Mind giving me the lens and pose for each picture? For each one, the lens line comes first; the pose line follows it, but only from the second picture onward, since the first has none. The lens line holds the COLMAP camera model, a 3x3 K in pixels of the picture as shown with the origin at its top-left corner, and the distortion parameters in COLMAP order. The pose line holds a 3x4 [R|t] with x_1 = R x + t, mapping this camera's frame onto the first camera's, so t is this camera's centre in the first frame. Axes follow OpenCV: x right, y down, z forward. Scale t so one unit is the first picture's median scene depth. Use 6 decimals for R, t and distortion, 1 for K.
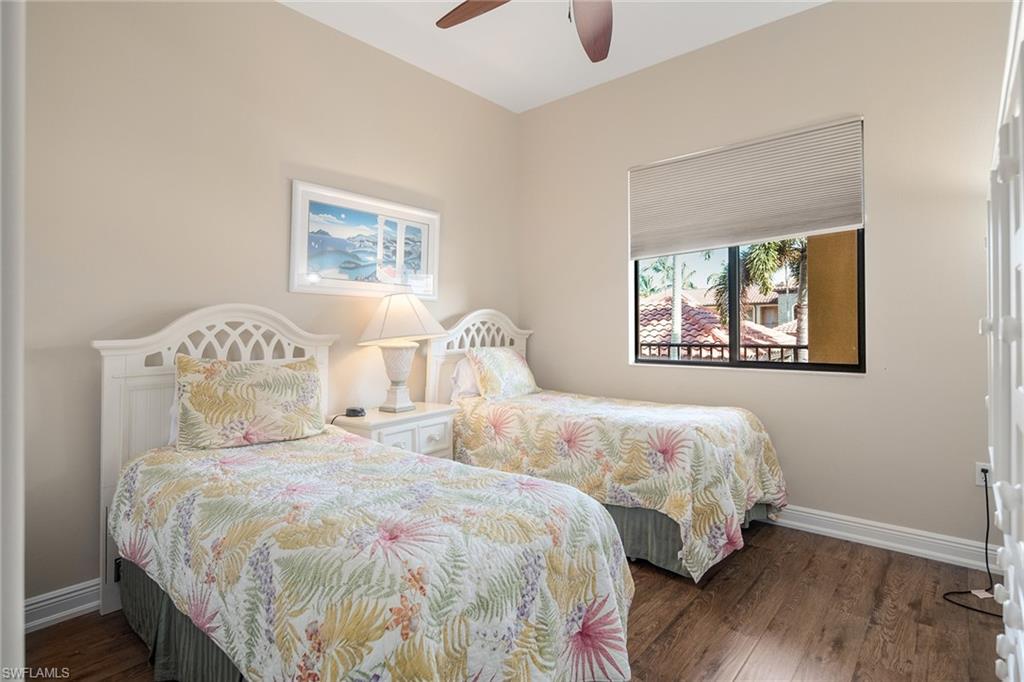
lens RADIAL K [[500.3, 0, 515.0], [0, 500.3, 336.6], [0, 0, 1]] dist [0.002248, -0.002520]
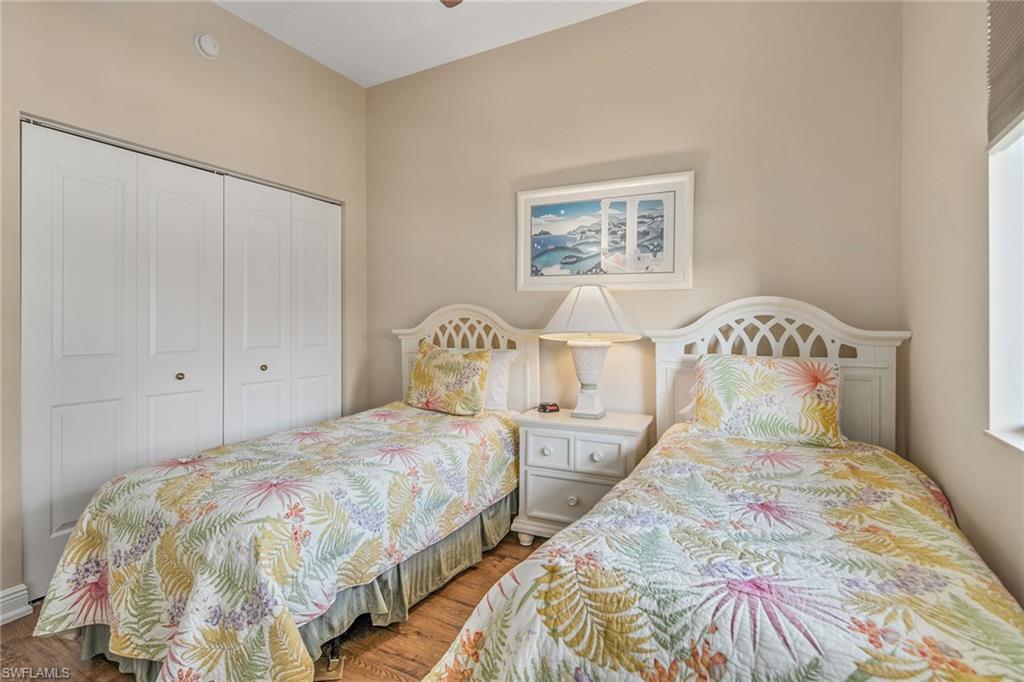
lens RADIAL K [[500.3, 0, 530.0], [0, 500.3, 324.6], [0, 0, 1]] dist [0.002248, -0.002520]
pose [[0.228952, 0.014418, -0.973331, 0.580478], [-0.022721, 0.999697, 0.009464, -0.021749], [0.973173, 0.019948, 0.229210, 0.666561]]
